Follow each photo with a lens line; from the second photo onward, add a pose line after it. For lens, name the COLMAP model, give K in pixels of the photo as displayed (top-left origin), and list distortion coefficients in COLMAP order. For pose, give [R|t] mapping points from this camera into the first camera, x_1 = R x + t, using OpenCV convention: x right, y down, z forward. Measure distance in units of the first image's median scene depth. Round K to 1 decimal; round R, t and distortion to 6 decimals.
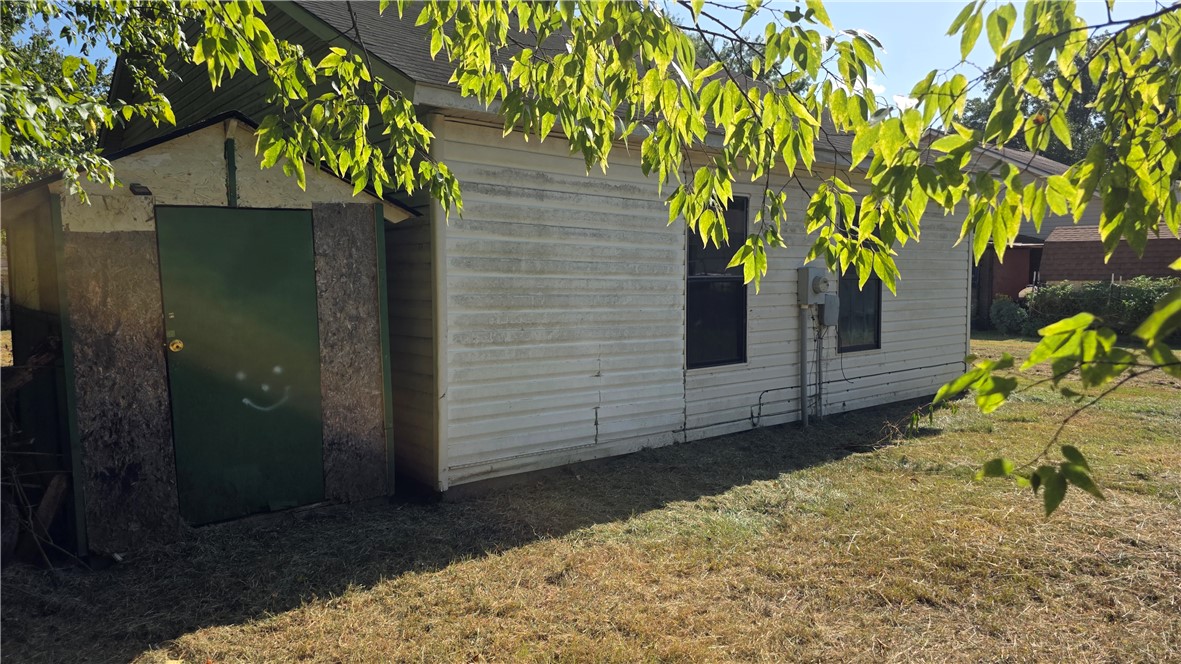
lens RADIAL K [[798.7, 0, 590.5], [0, 798.7, 332.0], [0, 0, 1]] dist [0.087480, -0.136989]
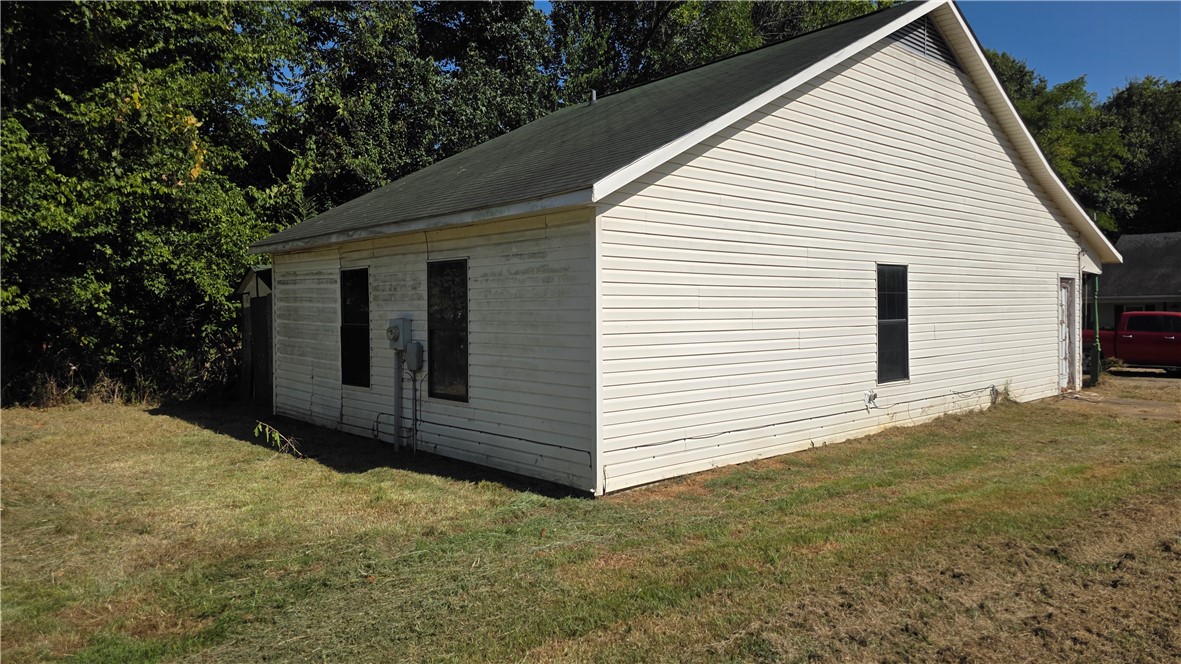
lens RADIAL K [[798.7, 0, 590.5], [0, 798.7, 332.0], [0, 0, 1]] dist [0.087480, -0.136989]
pose [[0.034243, 0.033699, -0.998845, 1.921587], [-0.059504, 0.997727, 0.031621, -0.149503], [0.997641, 0.058353, 0.036170, 1.616516]]
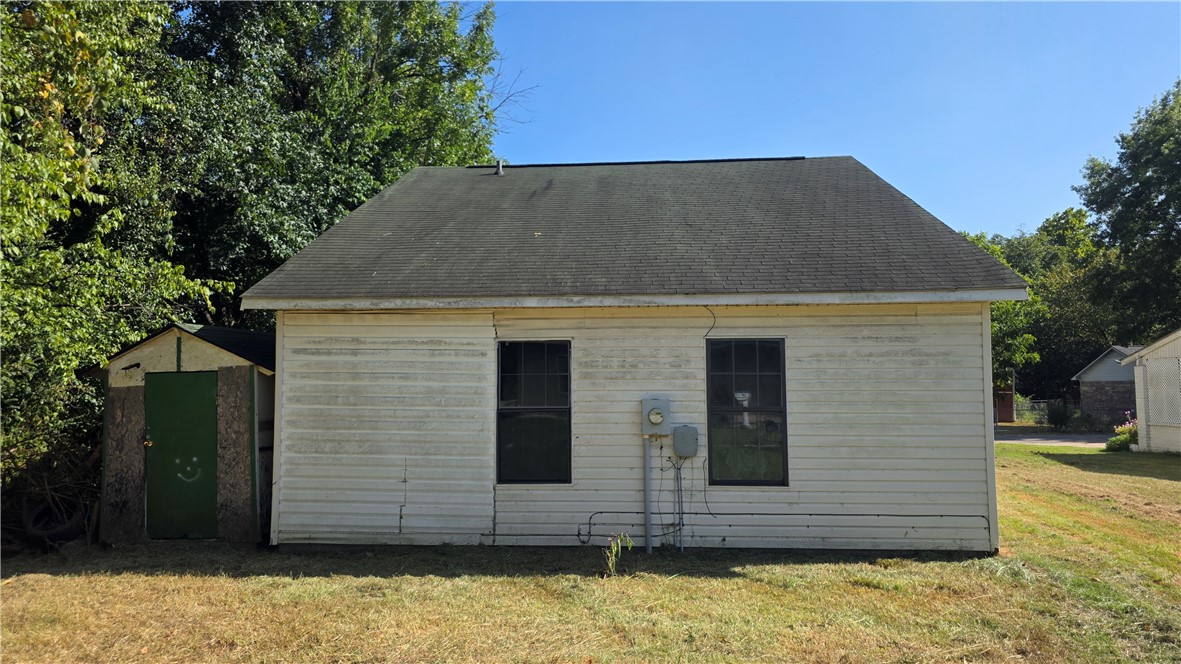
lens RADIAL K [[798.7, 0, 590.5], [0, 798.7, 332.0], [0, 0, 1]] dist [0.087480, -0.136989]
pose [[0.718011, -0.045417, -0.694548, 1.236905], [-0.046027, 0.992587, -0.112488, -0.059639], [0.694508, 0.112735, 0.710598, 0.234054]]
